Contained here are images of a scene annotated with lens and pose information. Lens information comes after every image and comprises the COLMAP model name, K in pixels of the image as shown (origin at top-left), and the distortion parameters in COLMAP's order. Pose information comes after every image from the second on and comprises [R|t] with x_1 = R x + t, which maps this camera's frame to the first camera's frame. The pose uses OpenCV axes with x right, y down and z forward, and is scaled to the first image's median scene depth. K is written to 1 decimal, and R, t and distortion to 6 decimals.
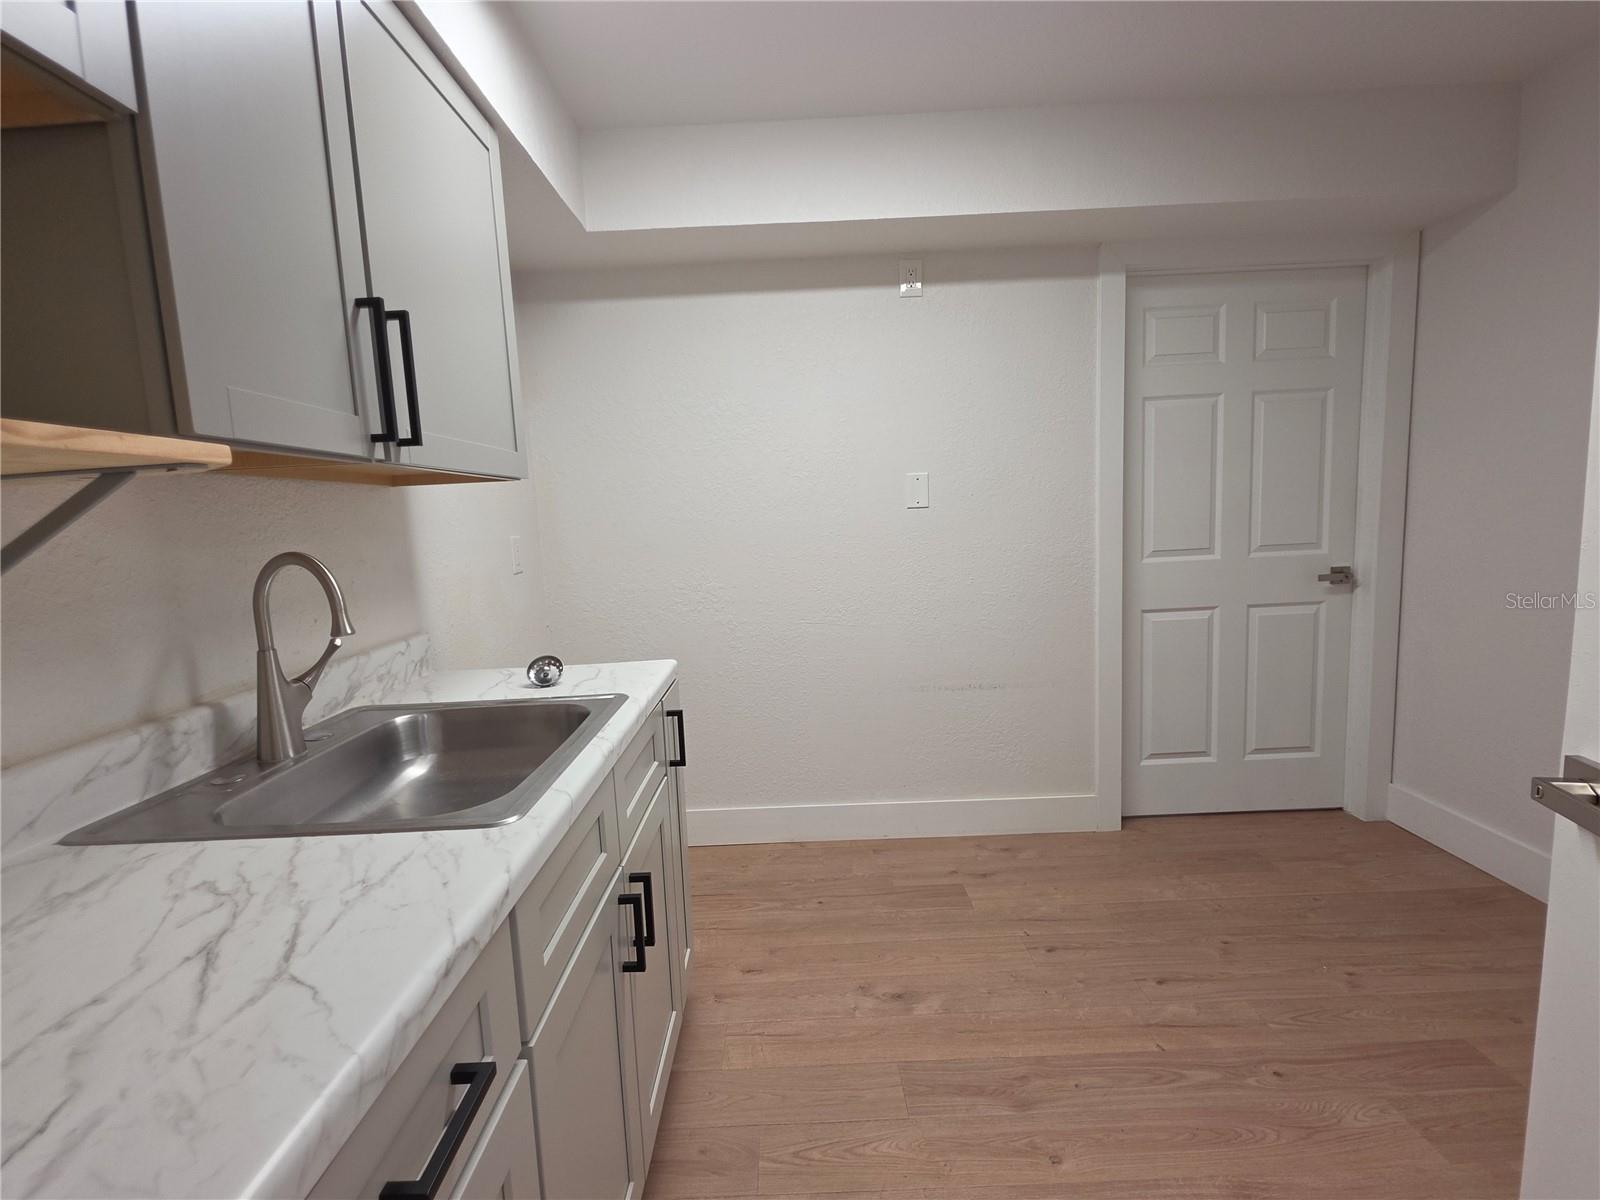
lens RADIAL K [[736.2, 0, 791.8], [0, 736.2, 598.1], [0, 0, 1]] dist [-0.002162, -0.002028]
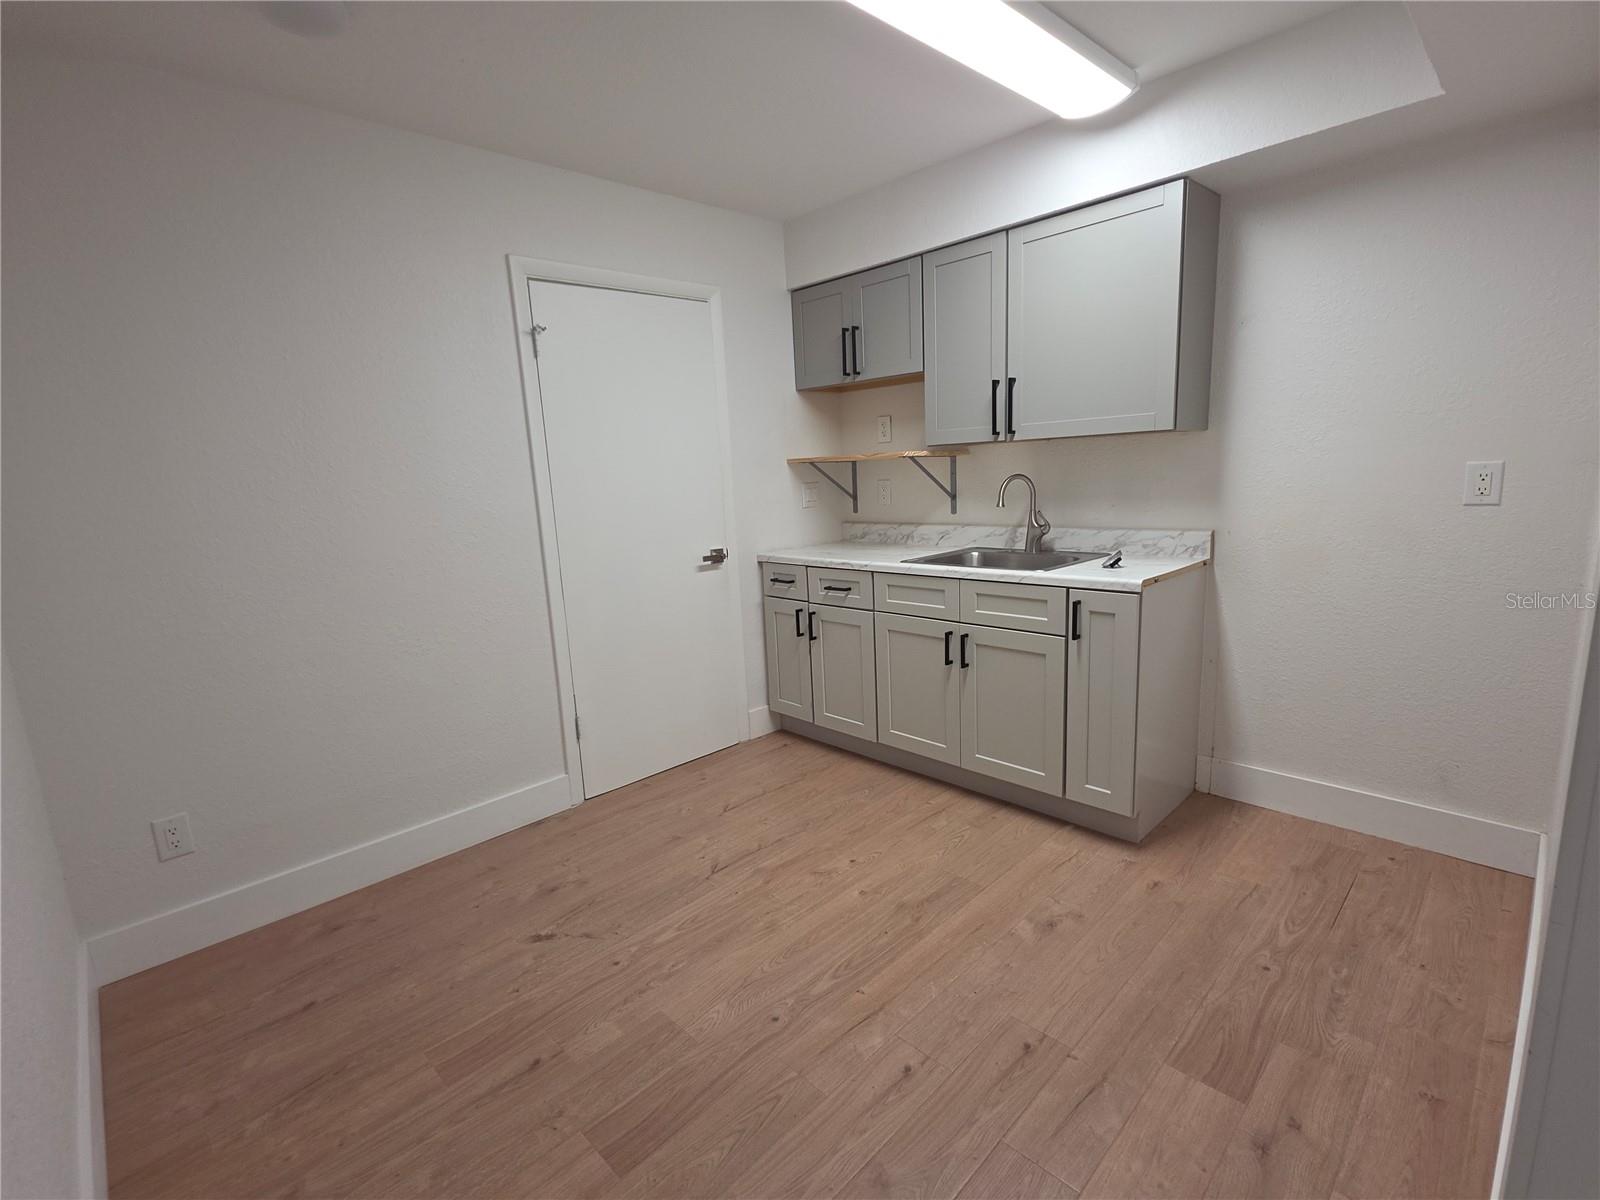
lens RADIAL K [[736.2, 0, 798.9], [0, 736.2, 603.4], [0, 0, 1]] dist [-0.002162, -0.002028]
pose [[-0.701788, 0.212854, -0.679844, 1.230664], [0.002275, 0.954984, 0.296650, -0.280401], [0.712383, 0.206639, -0.670680, 1.603380]]
